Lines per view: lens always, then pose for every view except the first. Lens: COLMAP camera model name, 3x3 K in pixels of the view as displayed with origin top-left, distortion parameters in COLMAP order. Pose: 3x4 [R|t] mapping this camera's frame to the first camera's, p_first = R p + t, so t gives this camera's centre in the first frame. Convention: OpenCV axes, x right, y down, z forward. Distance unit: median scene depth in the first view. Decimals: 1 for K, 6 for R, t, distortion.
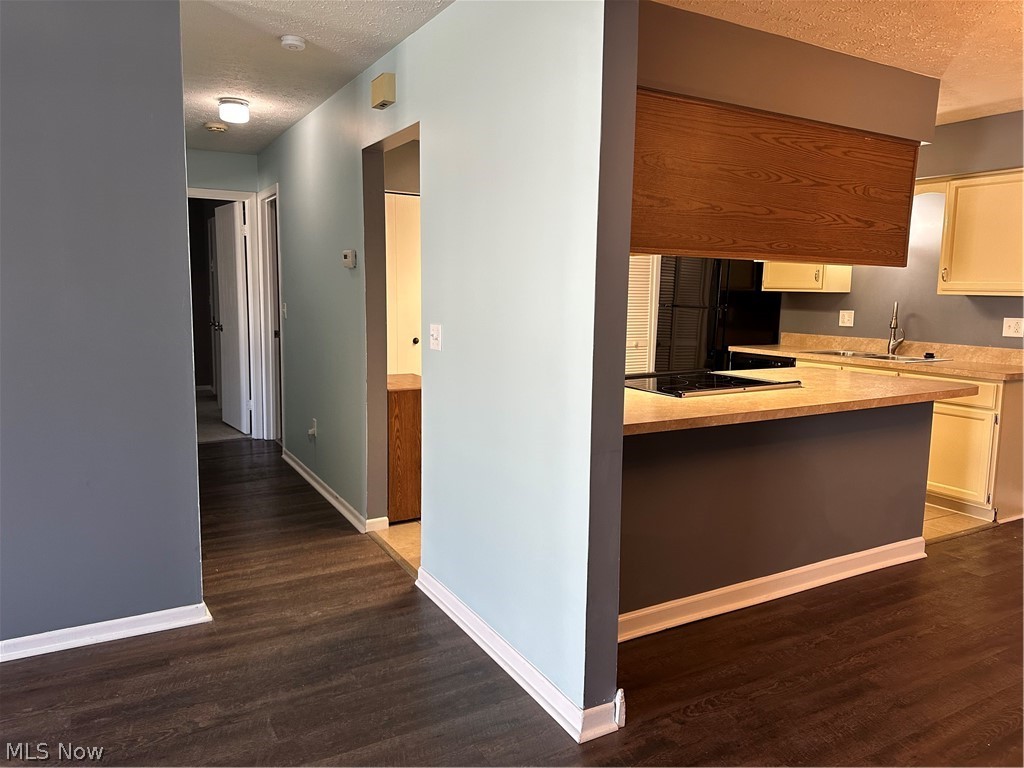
lens RADIAL K [[724.1, 0, 513.3], [0, 724.1, 377.8], [0, 0, 1]] dist [0.046483, -0.054978]
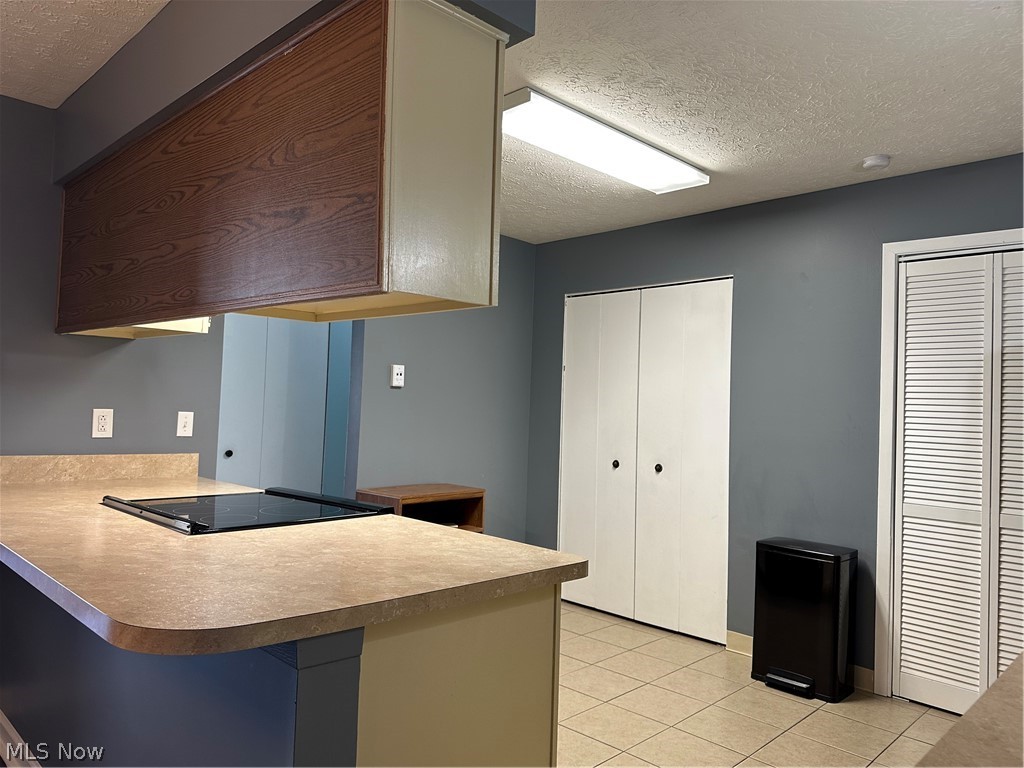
lens RADIAL K [[724.1, 0, 508.2], [0, 724.1, 373.9], [0, 0, 1]] dist [0.046483, -0.054978]
pose [[0.267087, -0.048859, -0.962433, 0.974073], [-0.148688, 0.984665, -0.091250, -0.091130], [0.952133, 0.167474, 0.255726, 1.040983]]
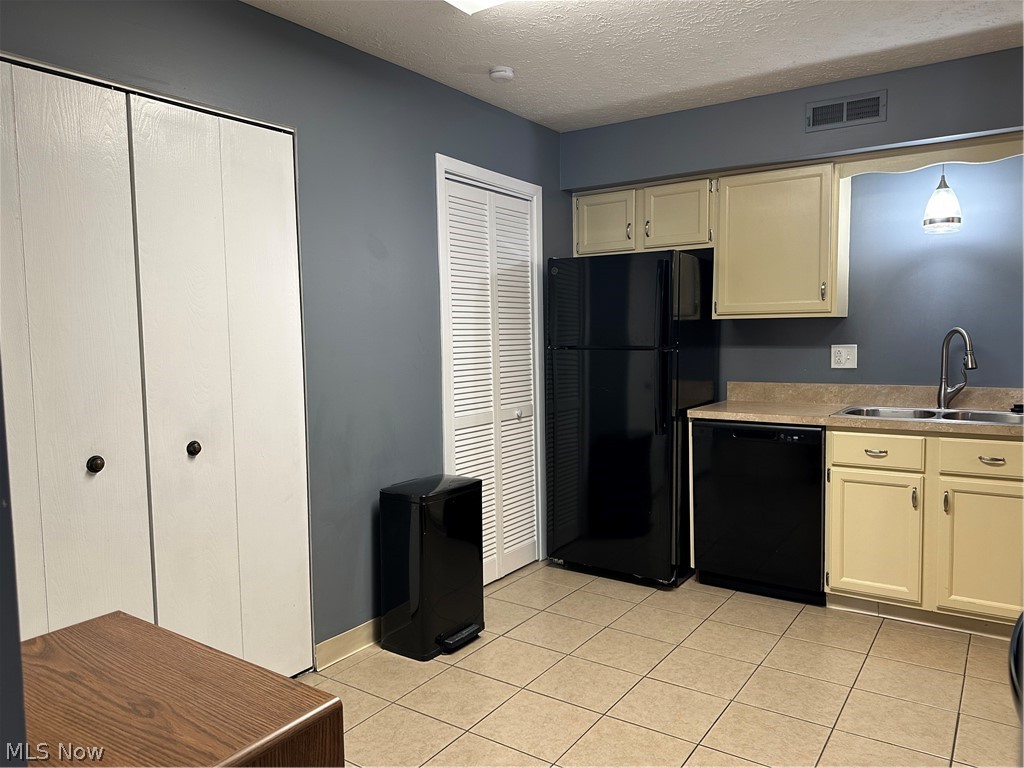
lens RADIAL K [[724.1, 0, 512.6], [0, 724.1, 385.5], [0, 0, 1]] dist [0.046483, -0.054978]
pose [[0.900060, -0.059756, 0.431650, -0.160767], [0.081146, 0.996211, -0.031291, -0.097479], [-0.428145, 0.063190, 0.901498, 0.886245]]
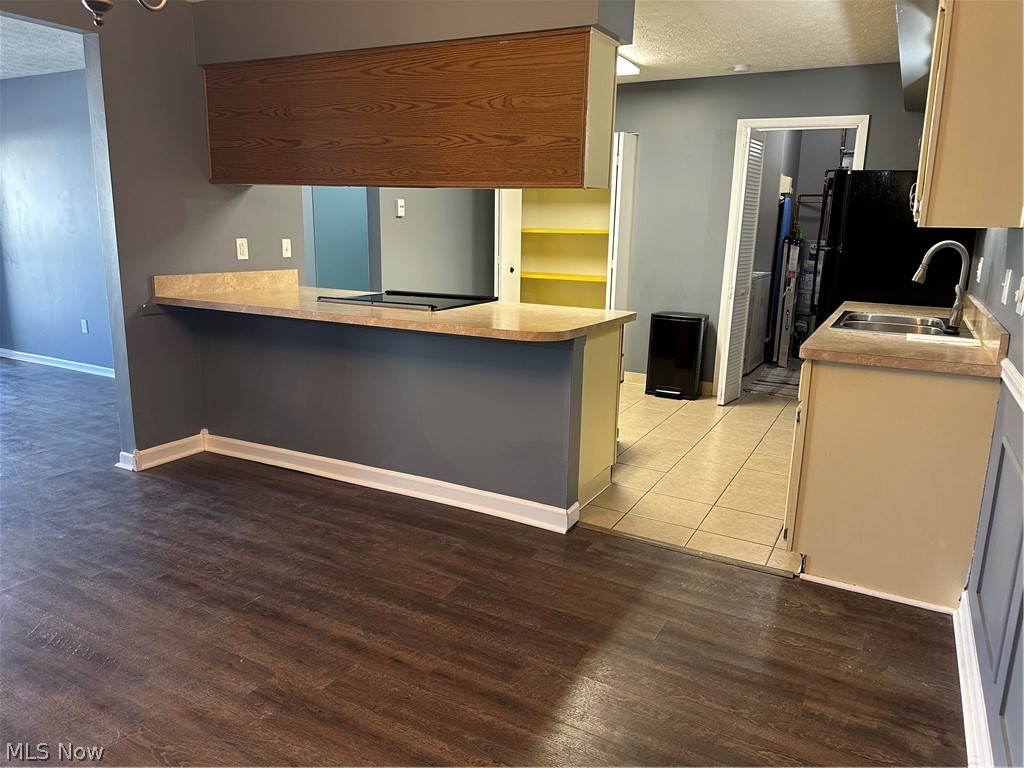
lens RADIAL K [[724.1, 0, 518.3], [0, 724.1, 389.2], [0, 0, 1]] dist [0.046483, -0.054978]
pose [[0.531711, 0.185979, -0.826254, 1.299567], [-0.117798, 0.982349, 0.145308, -0.041186], [0.838694, 0.020069, 0.544233, 0.531752]]
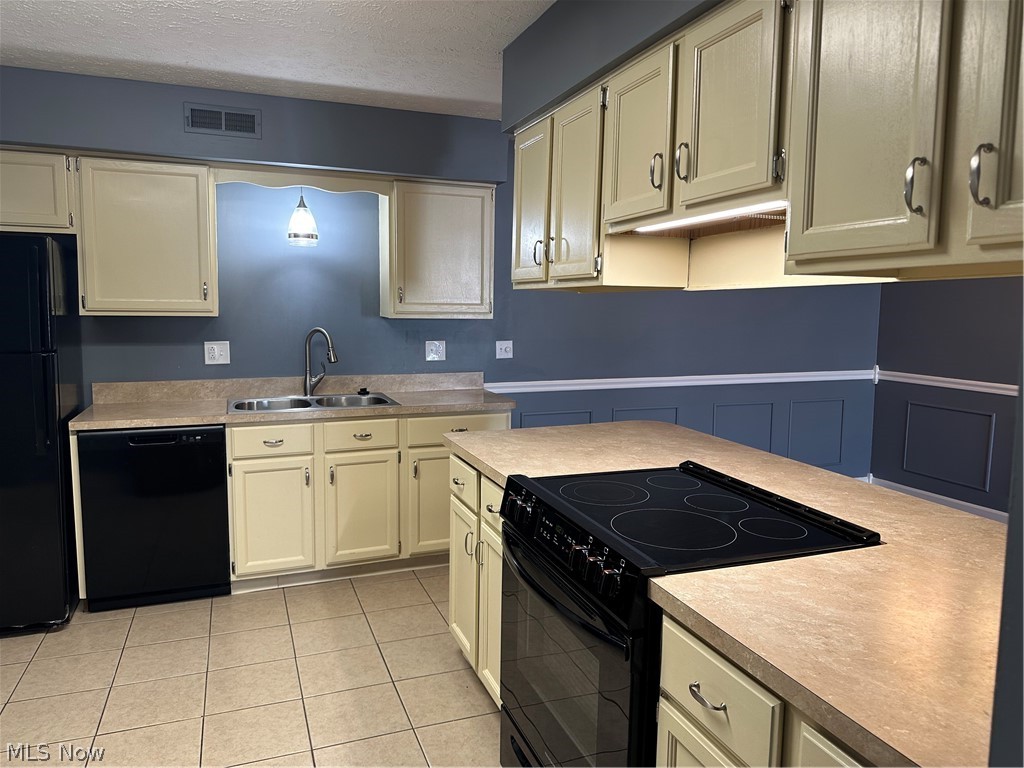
lens RADIAL K [[724.1, 0, 511.7], [0, 724.1, 379.0], [0, 0, 1]] dist [0.046483, -0.054978]
pose [[0.156082, -0.115186, 0.981005, -0.286242], [0.114983, 0.988544, 0.097777, -0.152019], [-0.981029, 0.097538, 0.167538, 1.018410]]
